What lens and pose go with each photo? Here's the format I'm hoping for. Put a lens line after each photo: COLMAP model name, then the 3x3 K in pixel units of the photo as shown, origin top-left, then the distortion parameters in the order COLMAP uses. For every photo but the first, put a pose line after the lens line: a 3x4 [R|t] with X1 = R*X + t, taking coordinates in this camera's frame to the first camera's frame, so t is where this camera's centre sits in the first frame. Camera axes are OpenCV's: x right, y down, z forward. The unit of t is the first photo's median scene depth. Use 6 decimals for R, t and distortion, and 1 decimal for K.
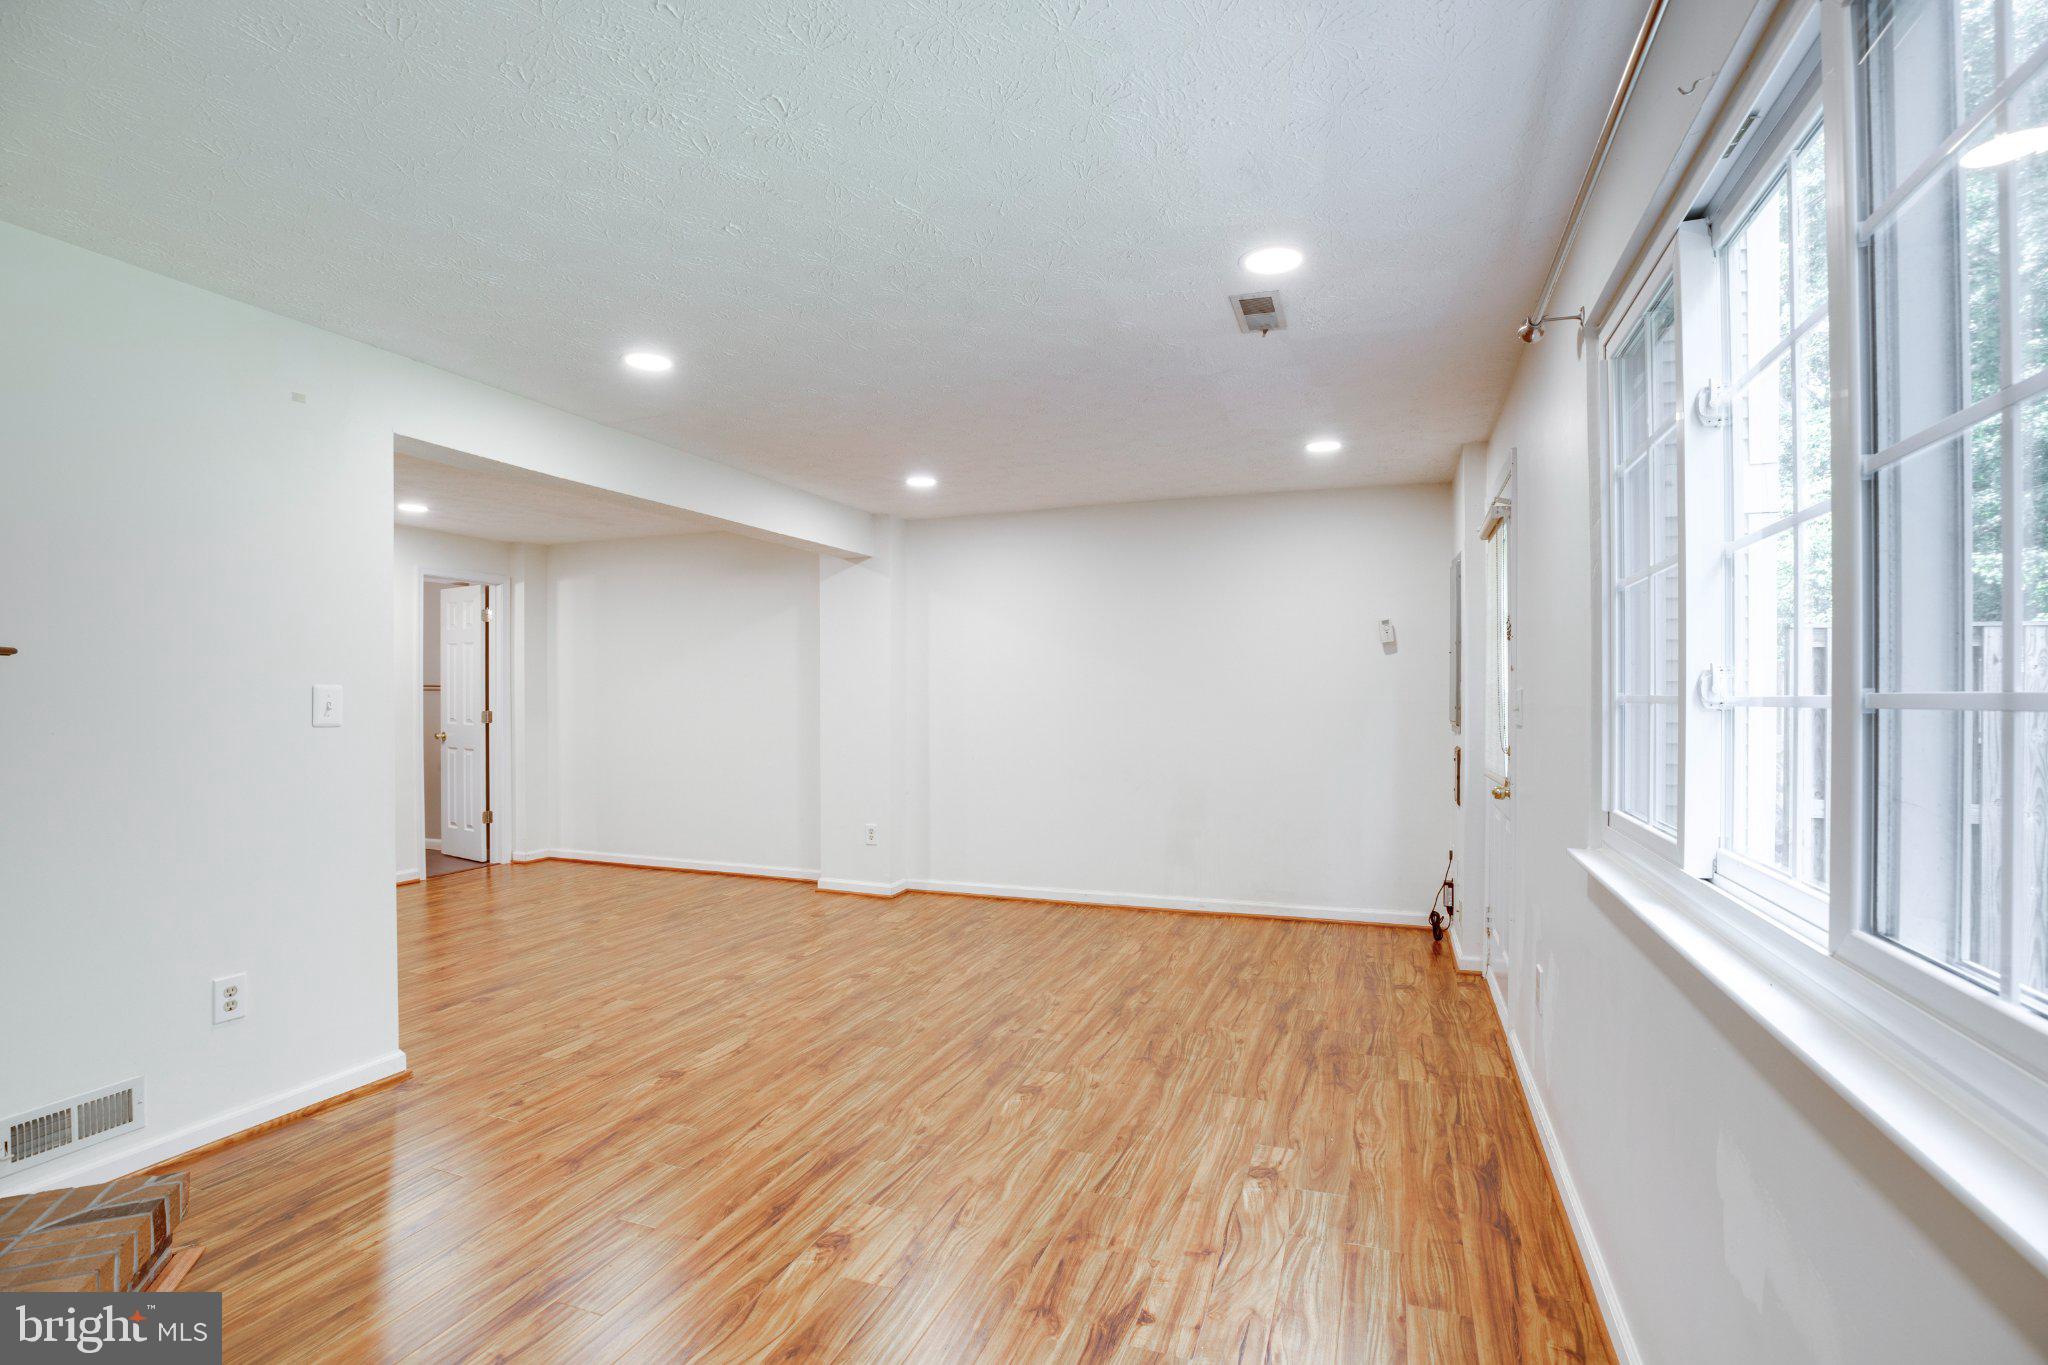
lens RADIAL K [[964.2, 0, 1028.2], [0, 964.2, 696.5], [0, 0, 1]] dist [-0.044769, 0.012797]
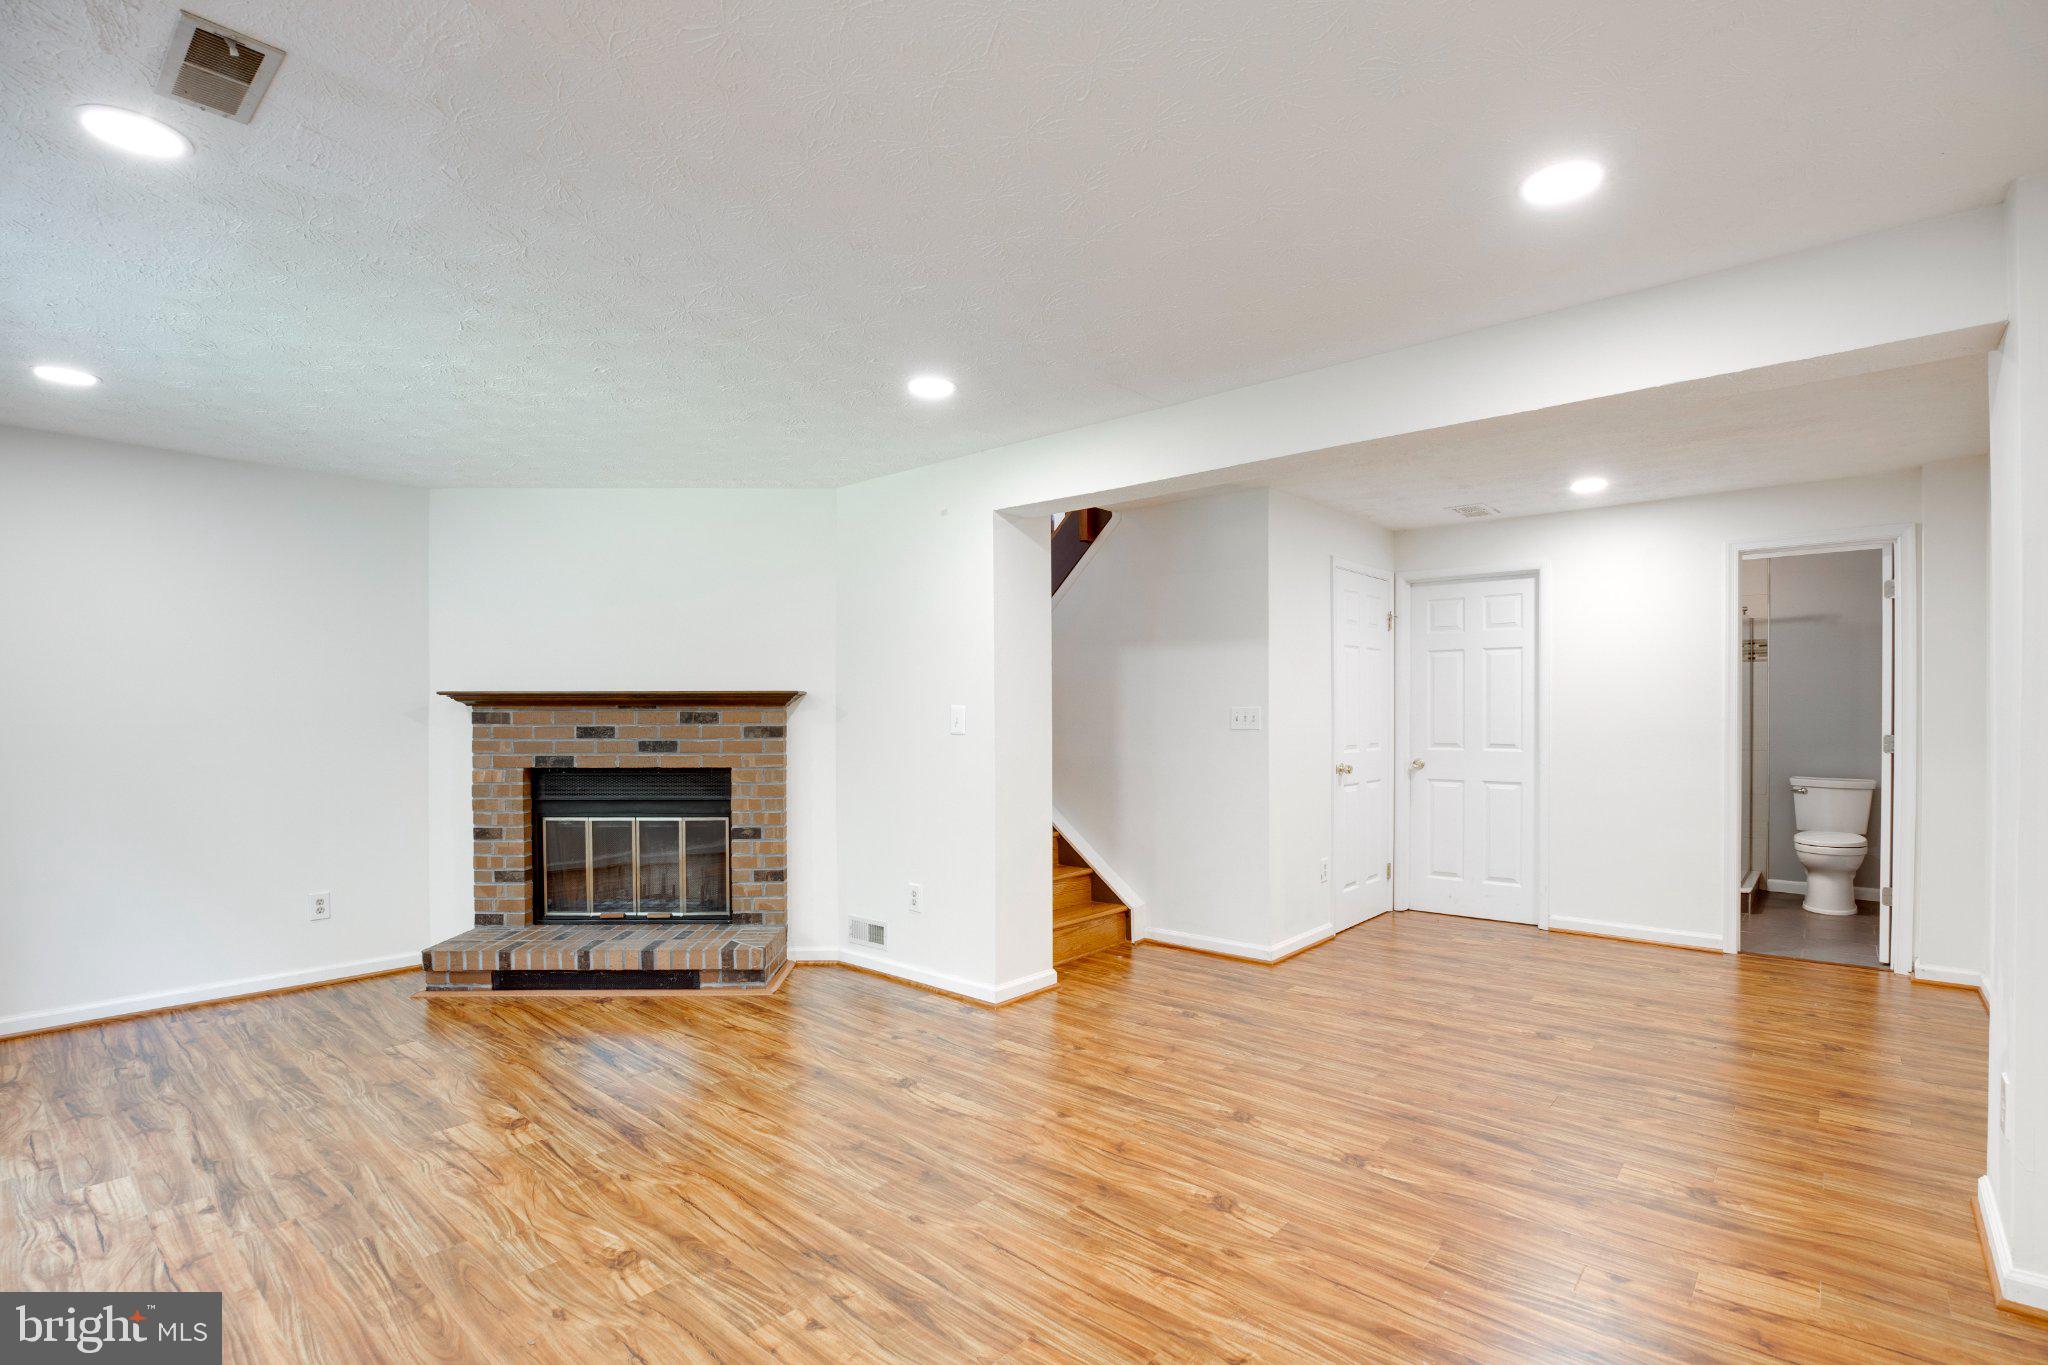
lens RADIAL K [[964.2, 0, 1031.7], [0, 964.2, 715.8], [0, 0, 1]] dist [-0.044769, 0.012797]
pose [[-0.354486, 0.005410, -0.935046, 0.546623], [-0.000285, 0.999983, 0.005894, -0.004610], [0.935061, 0.002356, -0.354478, 1.509879]]
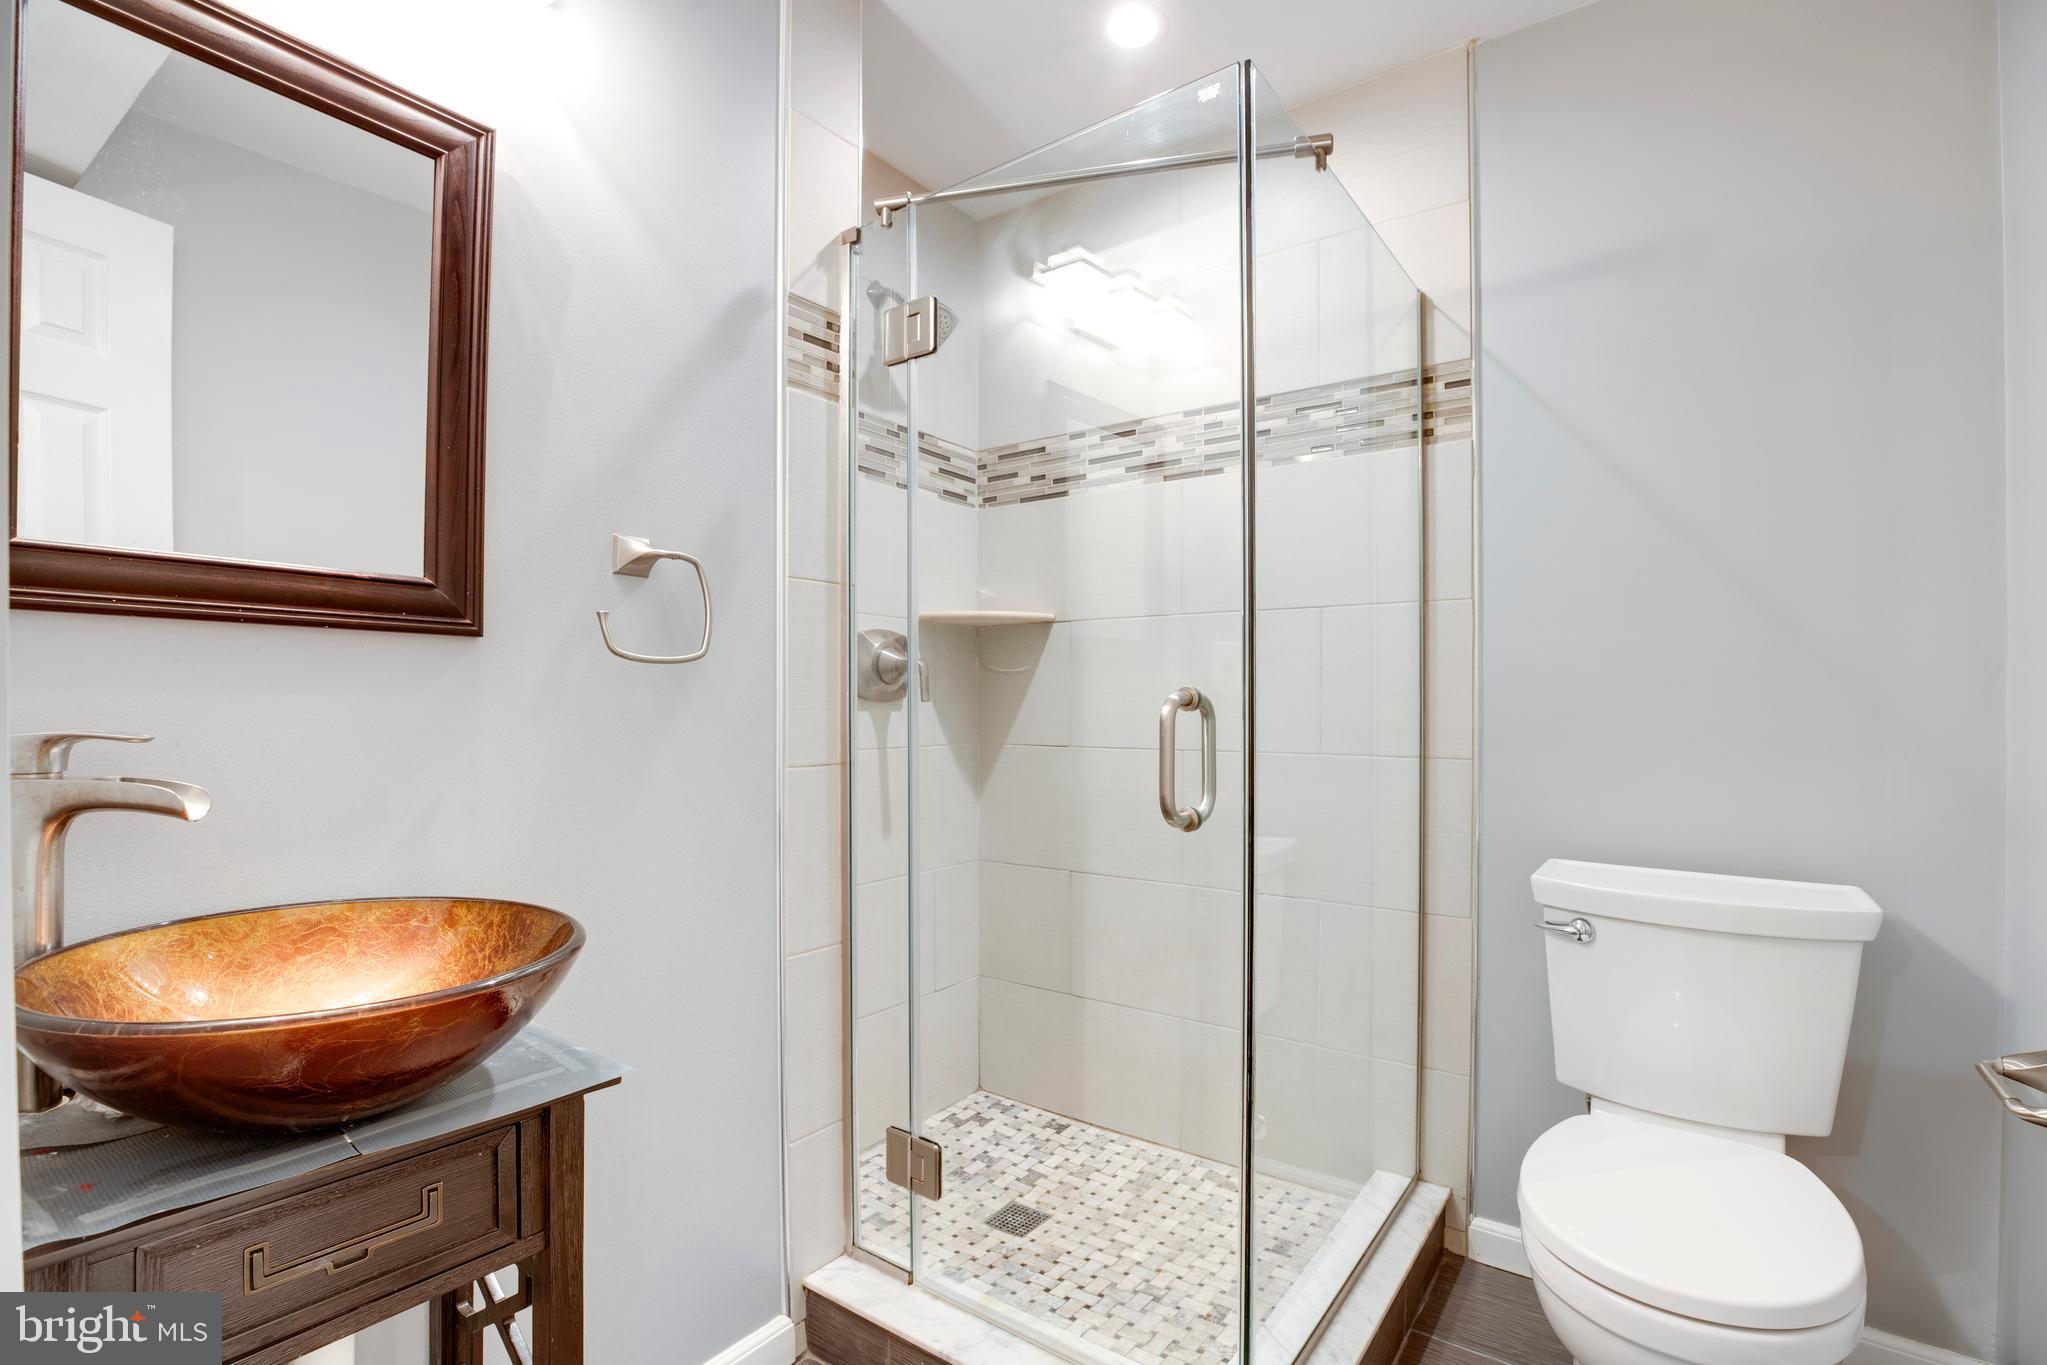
lens RADIAL K [[963.8, 0, 1032.5], [0, 963.8, 684.7], [0, 0, 1]] dist [-0.044769, 0.012797]
pose [[-0.260052, -0.009673, -0.965546, -1.363708], [-0.008242, 0.999936, -0.007797, 0.046428], [0.965559, 0.005930, -0.260115, 2.191084]]
